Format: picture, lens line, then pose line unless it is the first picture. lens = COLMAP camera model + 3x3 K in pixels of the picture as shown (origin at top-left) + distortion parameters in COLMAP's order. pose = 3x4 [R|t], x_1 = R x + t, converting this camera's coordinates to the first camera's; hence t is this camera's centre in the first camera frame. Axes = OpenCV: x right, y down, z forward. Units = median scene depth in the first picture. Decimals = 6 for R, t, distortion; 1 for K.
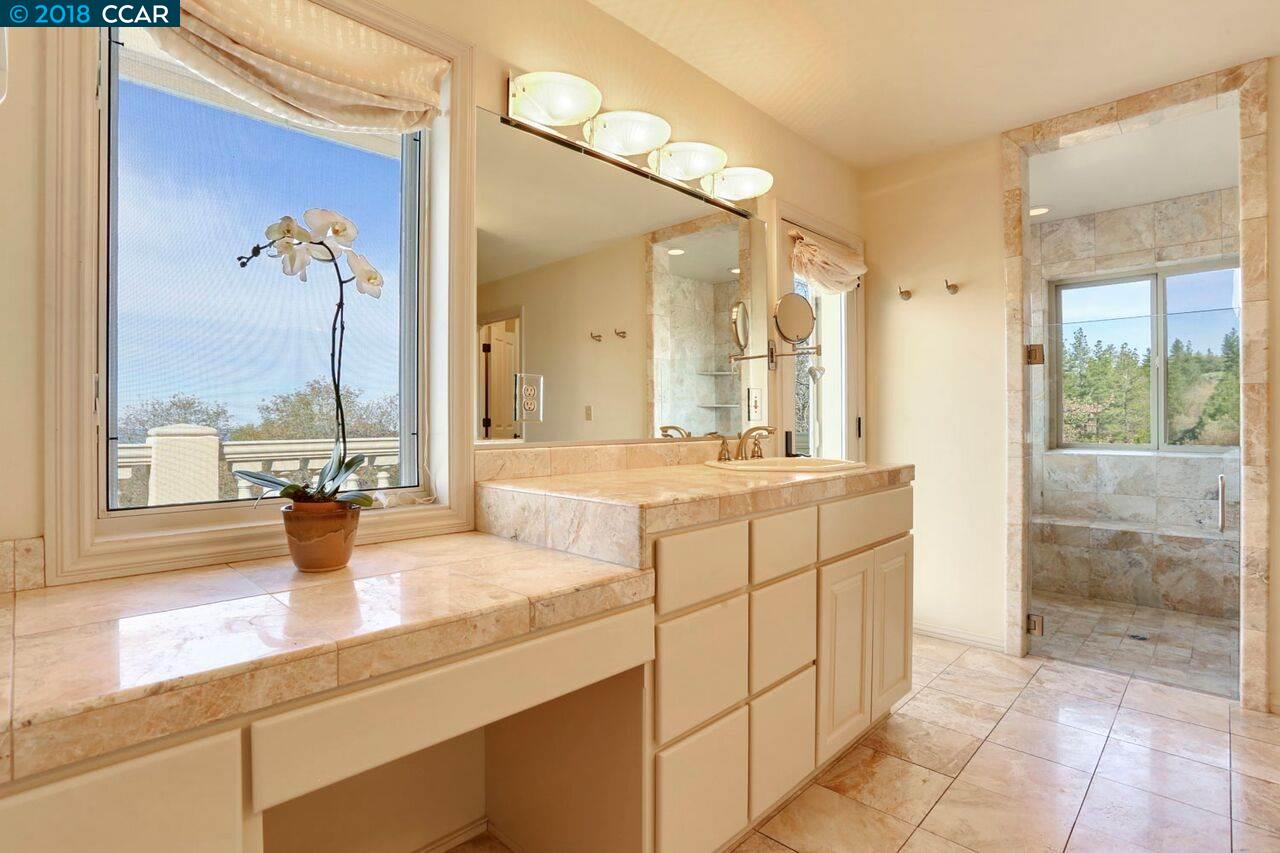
lens RADIAL K [[614.8, 0, 639.9], [0, 614.8, 421.4], [0, 0, 1]] dist [-0.027225, 0.000899]
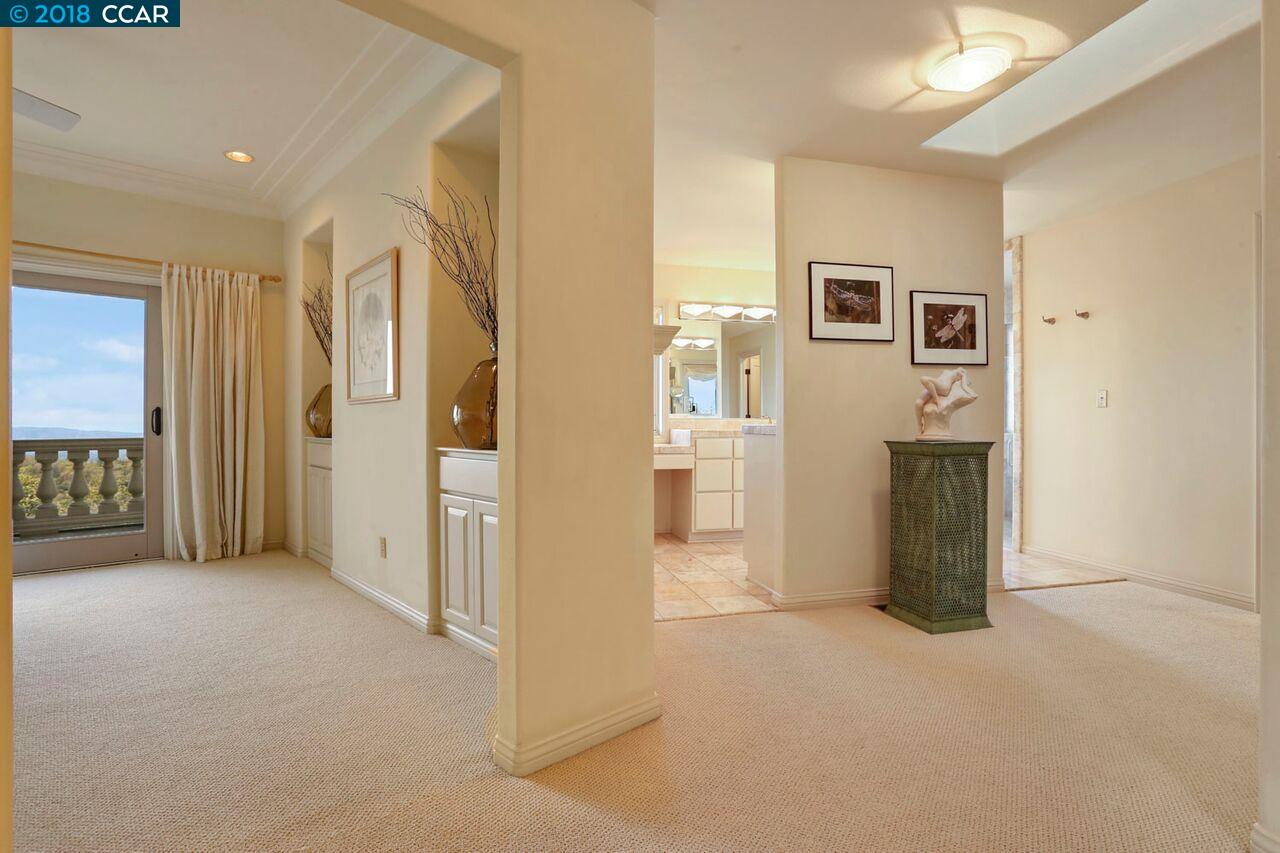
lens RADIAL K [[614.8, 0, 637.2], [0, 614.8, 420.3], [0, 0, 1]] dist [-0.027225, 0.000899]
pose [[0.831684, 0.002022, -0.555245, 1.744926], [-0.003023, 0.999995, -0.000886, 0.064626], [0.555241, 0.002415, 0.831686, -2.302554]]
